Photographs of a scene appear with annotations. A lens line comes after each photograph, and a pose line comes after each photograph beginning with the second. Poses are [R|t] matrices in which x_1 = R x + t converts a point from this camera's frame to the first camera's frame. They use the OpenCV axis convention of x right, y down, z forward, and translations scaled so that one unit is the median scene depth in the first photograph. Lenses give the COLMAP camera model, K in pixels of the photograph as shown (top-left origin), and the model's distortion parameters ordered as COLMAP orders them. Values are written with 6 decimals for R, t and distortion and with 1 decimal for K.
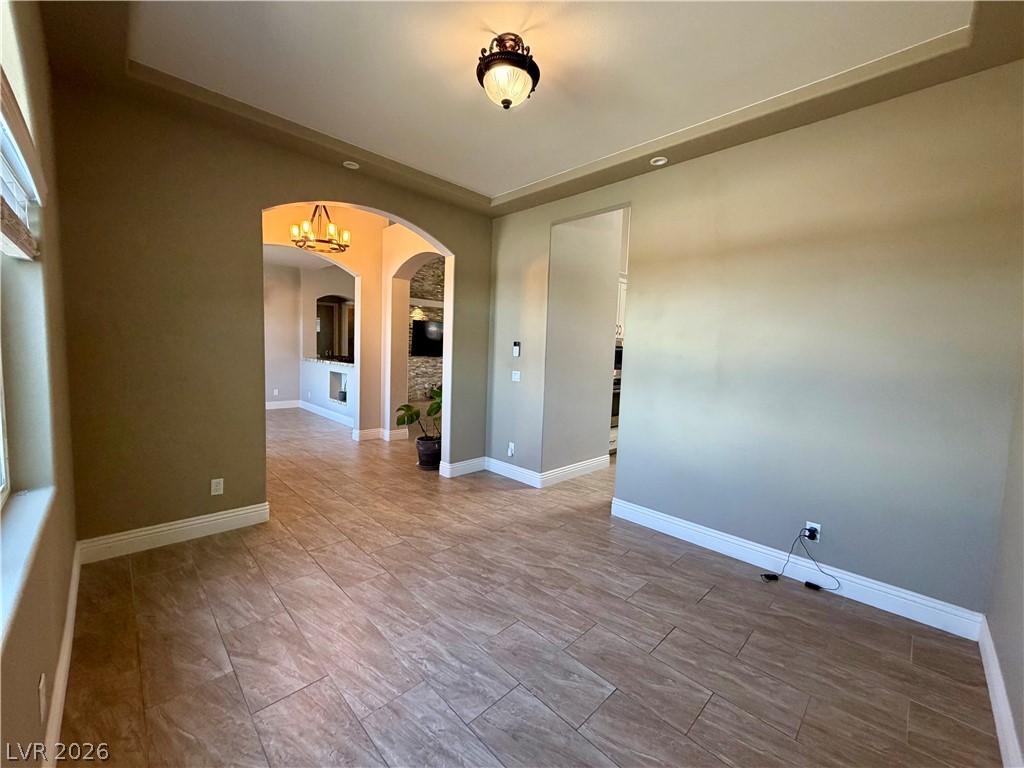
lens RADIAL K [[409.0, 0, 508.6], [0, 409.0, 383.6], [0, 0, 1]] dist [0.000219, -0.000021]
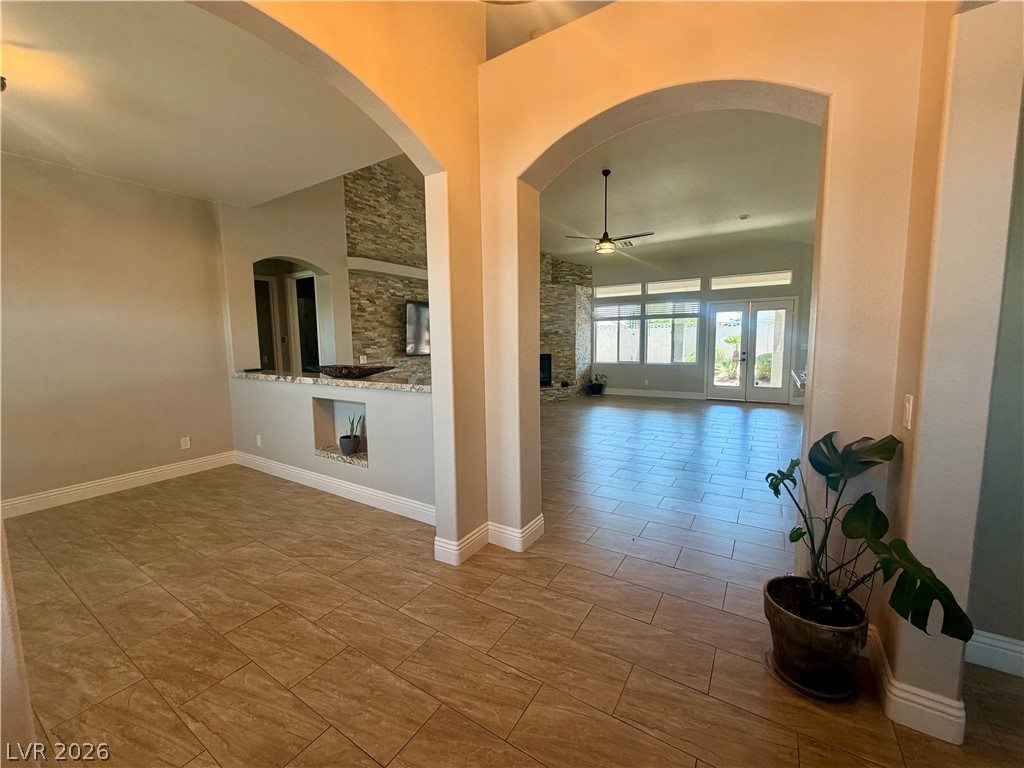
lens RADIAL K [[409.0, 0, 508.5], [0, 409.0, 381.9], [0, 0, 1]] dist [0.000219, -0.000021]
pose [[0.972318, -0.075340, 0.221183, -0.889694], [0.070418, 0.997064, 0.030068, -0.137012], [-0.222799, -0.013660, 0.974769, 1.288857]]
